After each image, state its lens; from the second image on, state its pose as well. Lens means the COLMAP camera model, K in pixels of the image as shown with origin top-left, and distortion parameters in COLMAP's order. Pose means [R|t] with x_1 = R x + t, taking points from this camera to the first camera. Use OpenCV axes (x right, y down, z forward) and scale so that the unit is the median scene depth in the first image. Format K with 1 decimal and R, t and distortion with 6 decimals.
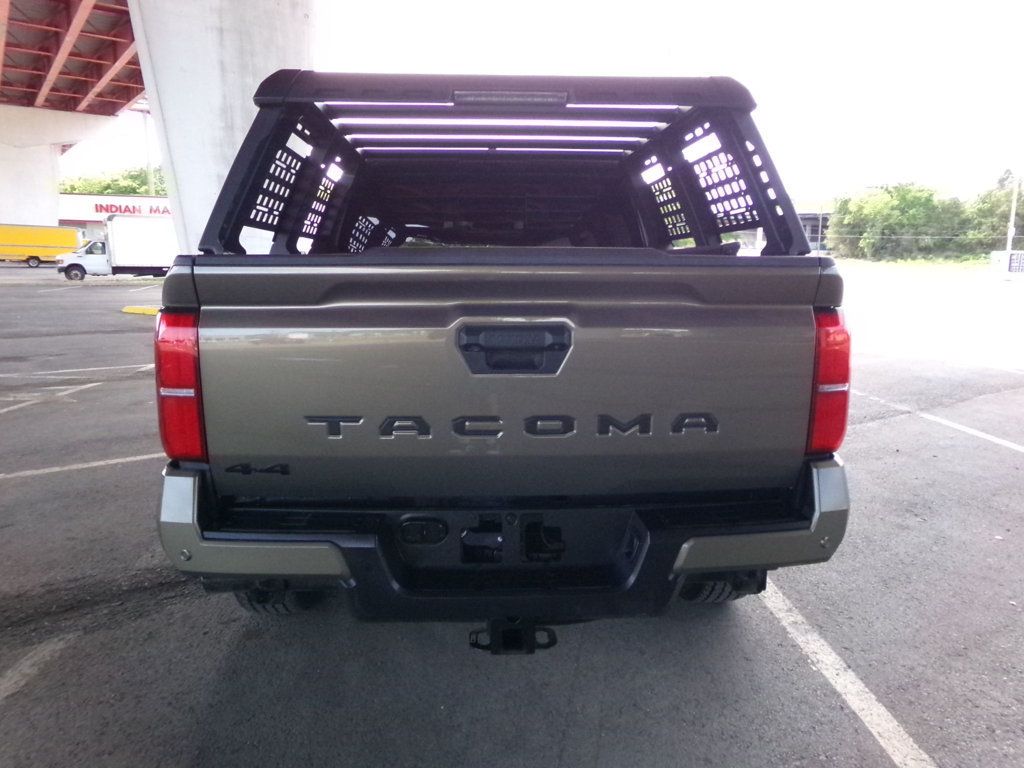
lens RADIAL K [[714.8, 0, 512.0], [0, 714.8, 384.0], [0, 0, 1]] dist [0.000439, 0.026532]
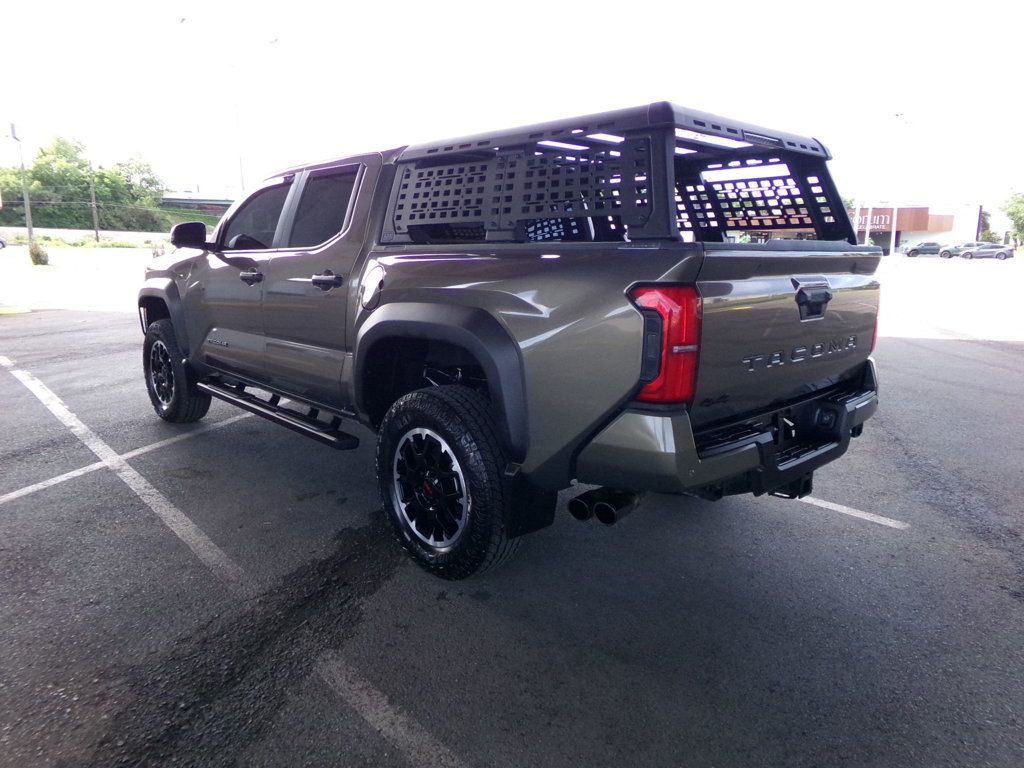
lens RADIAL K [[714.8, 0, 512.0], [0, 714.8, 384.0], [0, 0, 1]] dist [0.000439, 0.026532]
pose [[0.753793, -0.120545, 0.645961, -1.033440], [0.110193, 0.992298, 0.056588, -0.022356], [-0.647807, 0.028525, 0.761270, 0.142817]]
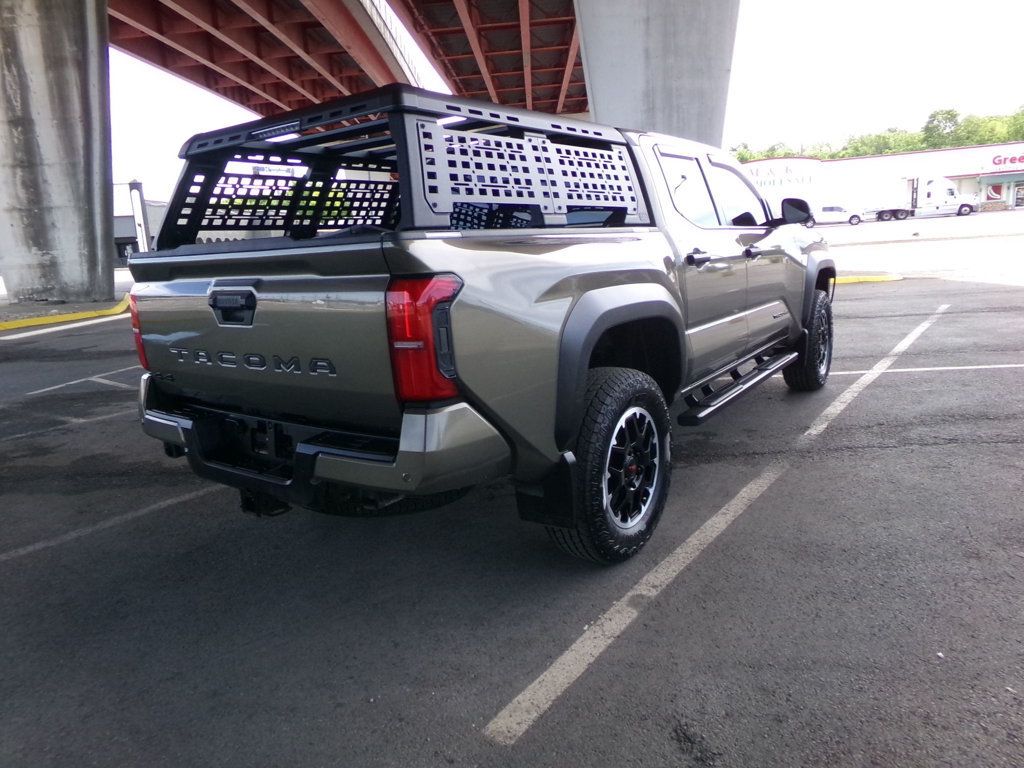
lens RADIAL K [[714.8, 0, 512.0], [0, 714.8, 384.0], [0, 0, 1]] dist [0.000439, 0.026532]
pose [[0.774167, 0.076603, -0.628329, 0.895838], [-0.048962, 0.996923, 0.061214, -0.007336], [0.631084, -0.016625, 0.775536, 0.139786]]
